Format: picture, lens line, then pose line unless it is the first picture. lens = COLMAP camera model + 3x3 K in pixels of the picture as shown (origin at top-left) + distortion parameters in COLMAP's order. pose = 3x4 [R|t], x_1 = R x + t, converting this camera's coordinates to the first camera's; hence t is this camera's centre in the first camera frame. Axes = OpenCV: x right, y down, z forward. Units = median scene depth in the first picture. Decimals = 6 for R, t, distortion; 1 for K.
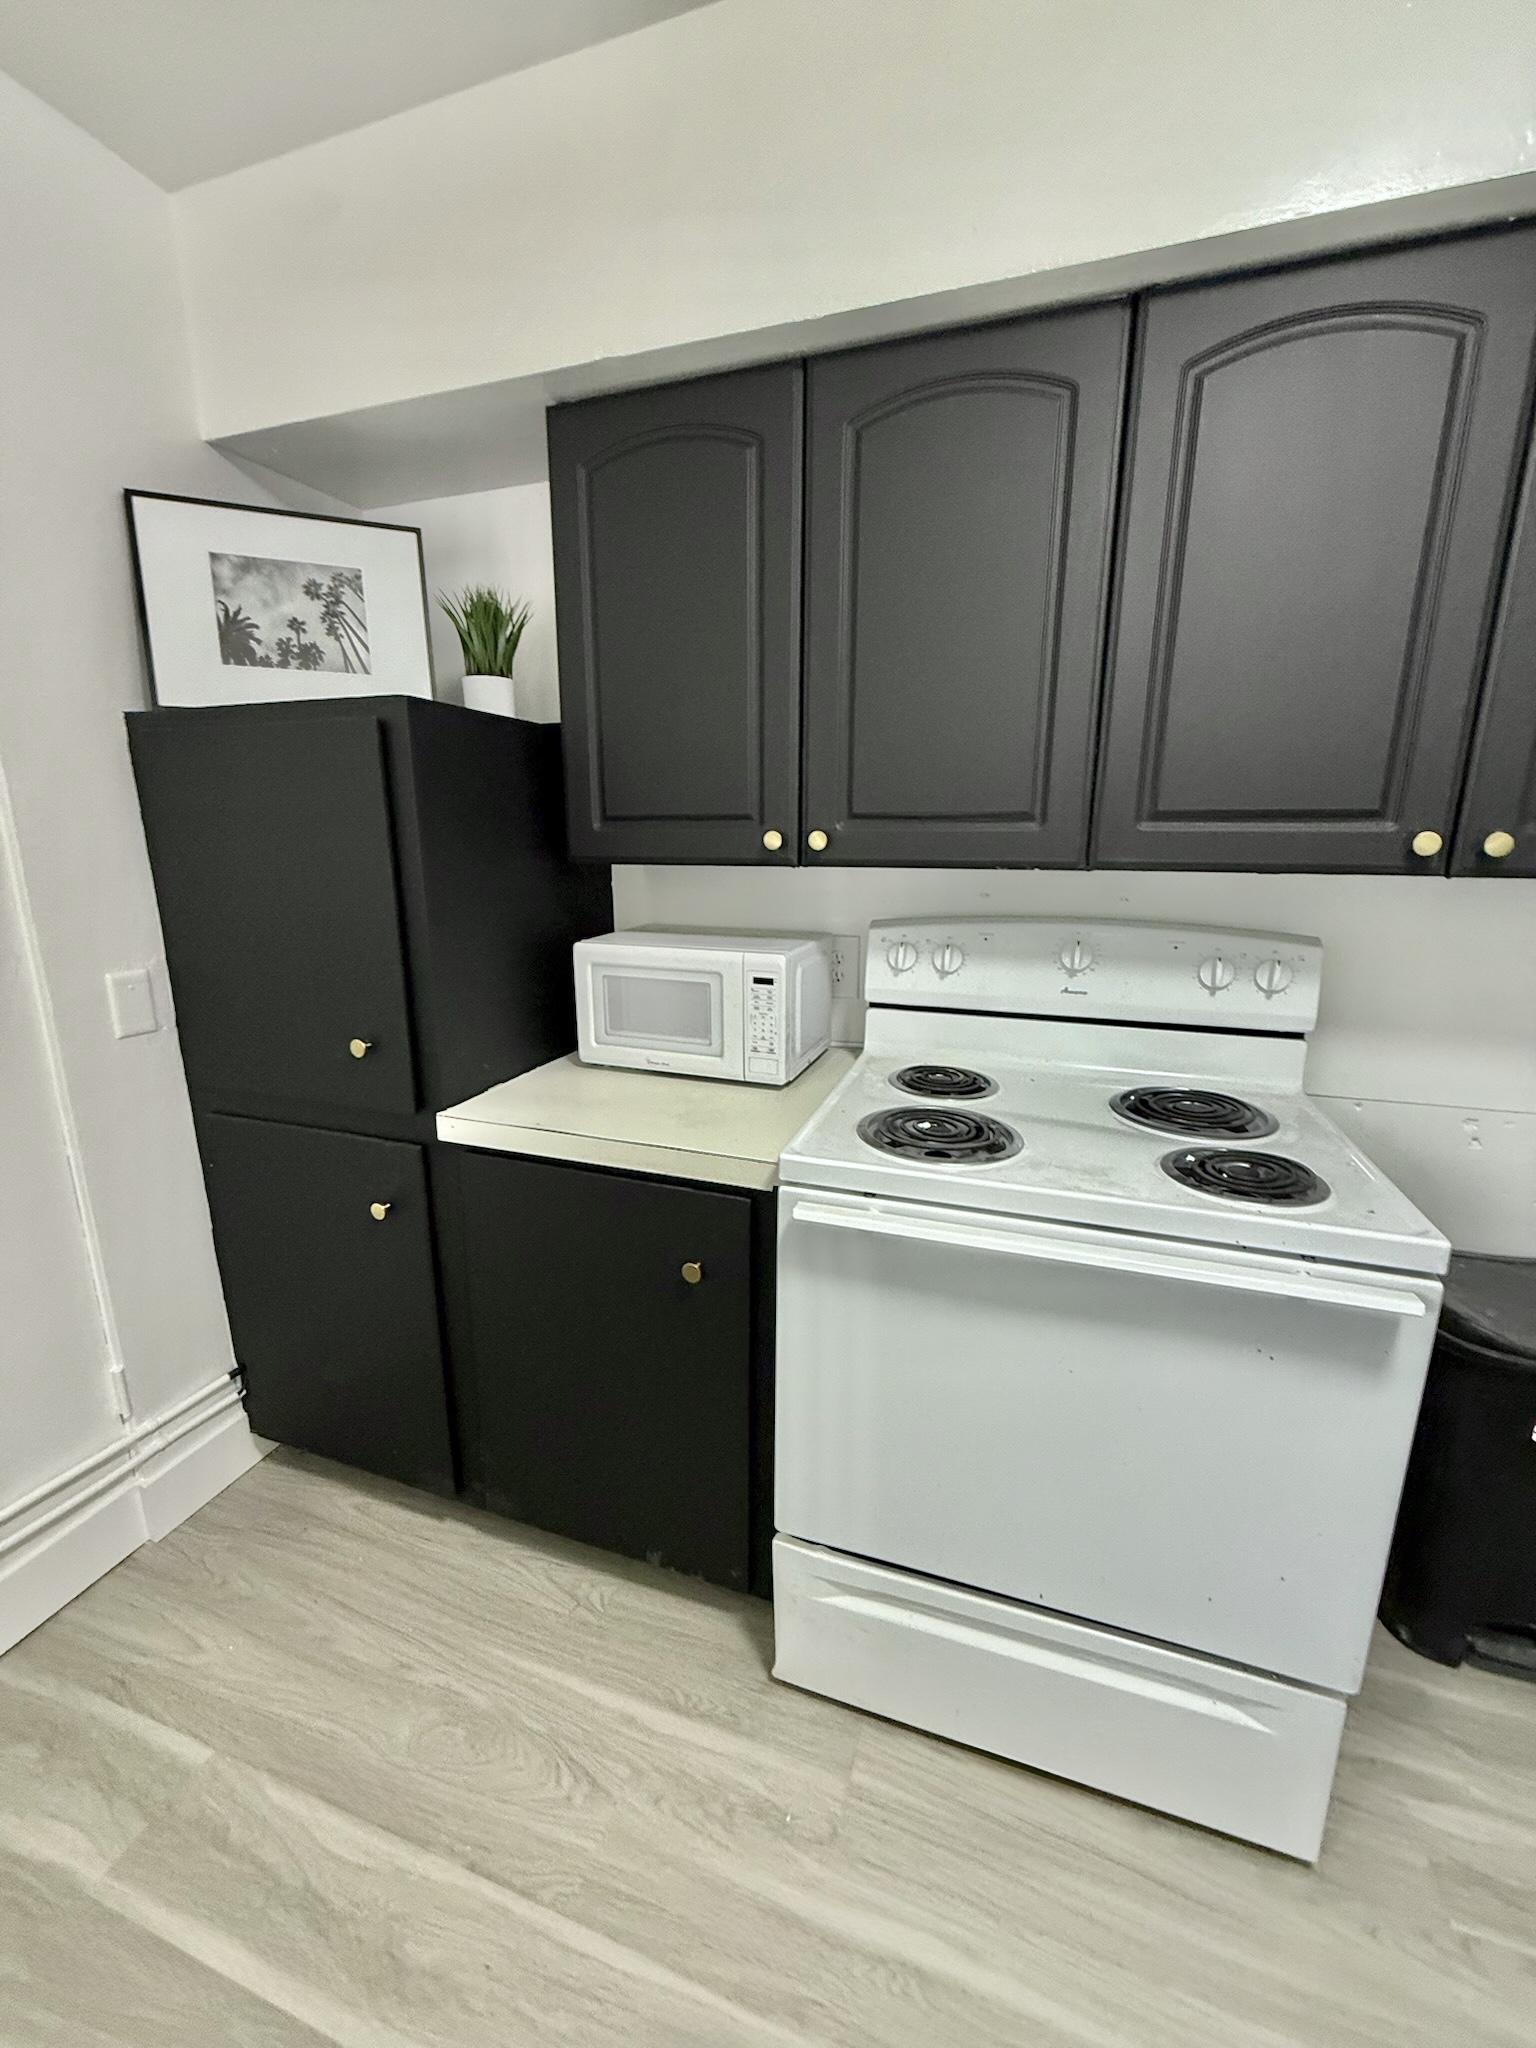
lens RADIAL K [[820.2, 0, 764.5], [0, 820.2, 1019.2], [0, 0, 1]] dist [0.001314, 0.000414]
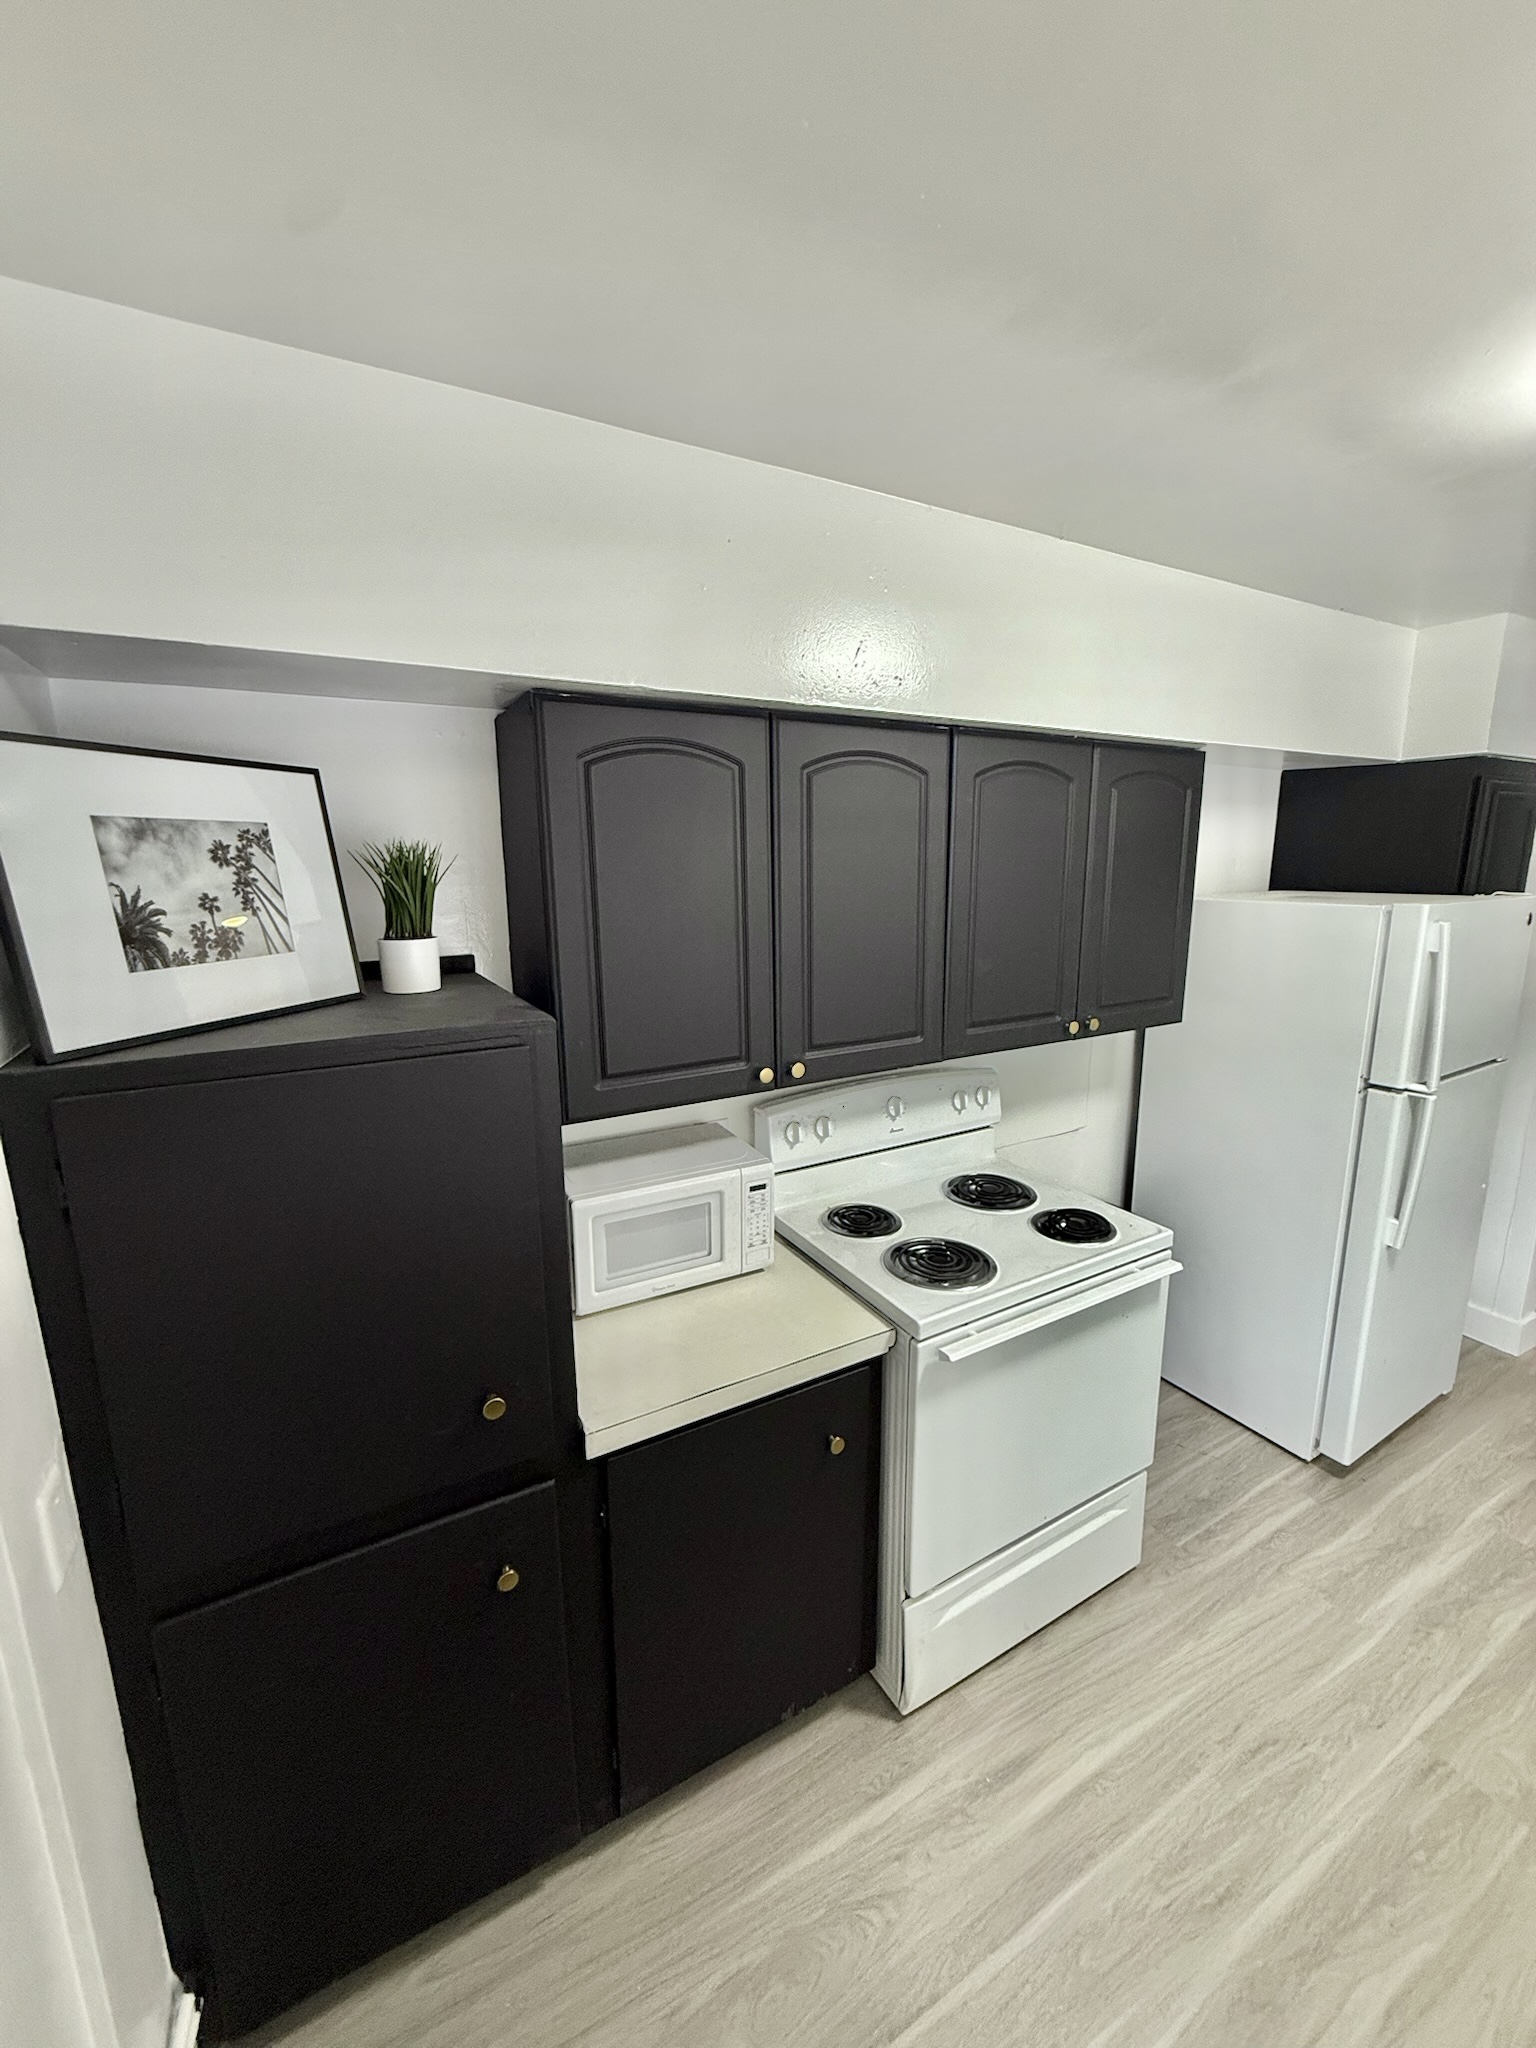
lens RADIAL K [[820.2, 0, 758.9], [0, 820.2, 1024.5], [0, 0, 1]] dist [0.001314, 0.000414]
pose [[0.668006, -0.156142, 0.727590, -0.804398], [0.178442, 0.982823, 0.047086, -0.324808], [-0.722445, 0.098379, 0.684394, 0.154414]]
